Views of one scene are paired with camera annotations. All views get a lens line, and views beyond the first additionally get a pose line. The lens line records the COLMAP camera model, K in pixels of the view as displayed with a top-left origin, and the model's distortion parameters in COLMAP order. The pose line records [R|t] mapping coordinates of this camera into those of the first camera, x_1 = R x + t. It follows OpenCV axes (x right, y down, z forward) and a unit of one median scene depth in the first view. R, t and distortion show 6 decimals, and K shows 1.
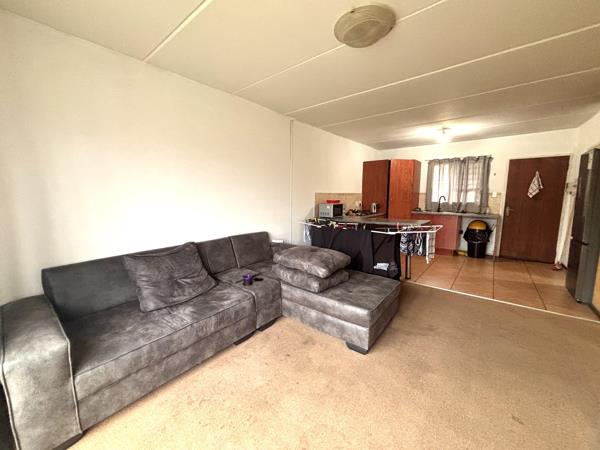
lens RADIAL K [[241.7, 0, 300.3], [0, 241.7, 223.5], [0, 0, 1]] dist [0.002398, -0.002623]
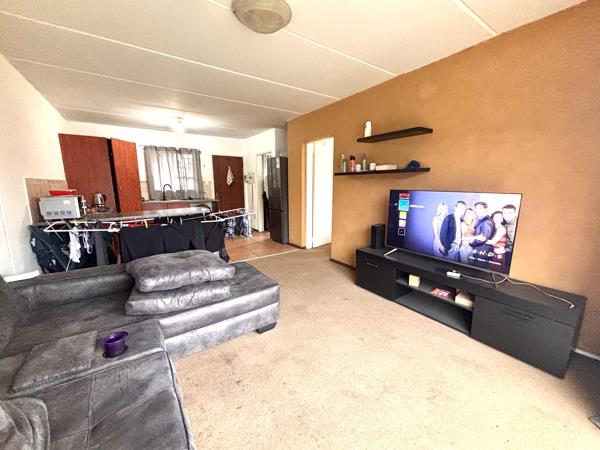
lens RADIAL K [[241.7, 0, 298.1], [0, 241.7, 224.7], [0, 0, 1]] dist [0.002398, -0.002623]
pose [[0.284922, -0.163824, 0.944448, -0.254628], [0.116755, 0.983882, 0.135442, -0.021412], [-0.951414, 0.071679, 0.299457, 0.203574]]
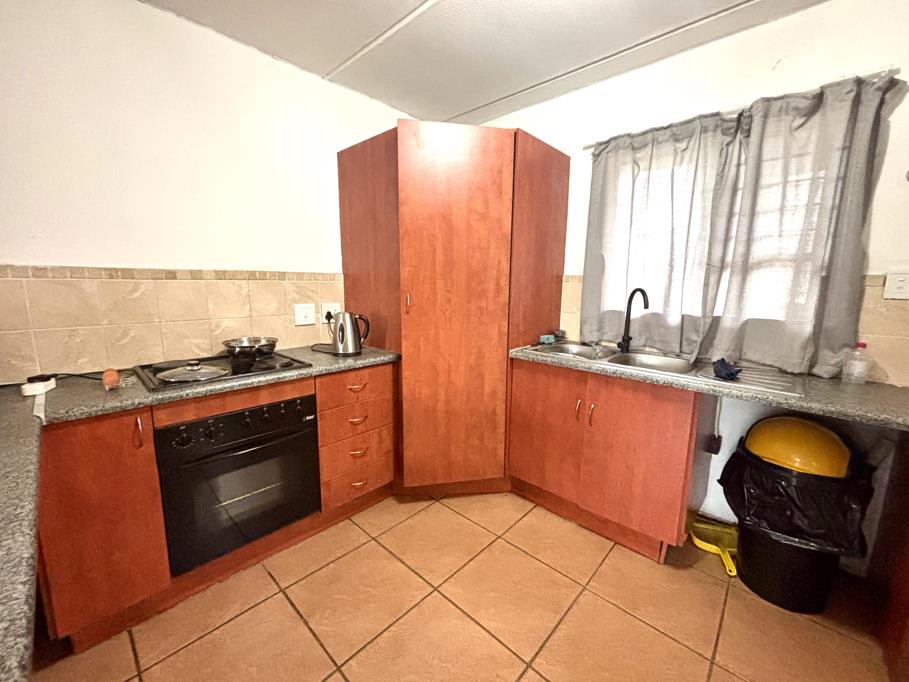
lens RADIAL K [[366.2, 0, 452.8], [0, 366.2, 340.8], [0, 0, 1]] dist [0.002398, -0.002623]
pose [[0.996571, 0.023247, -0.079407, 0.473662], [-0.019523, 0.998687, 0.047364, -0.082720], [0.080404, -0.045651, 0.995716, 0.678995]]
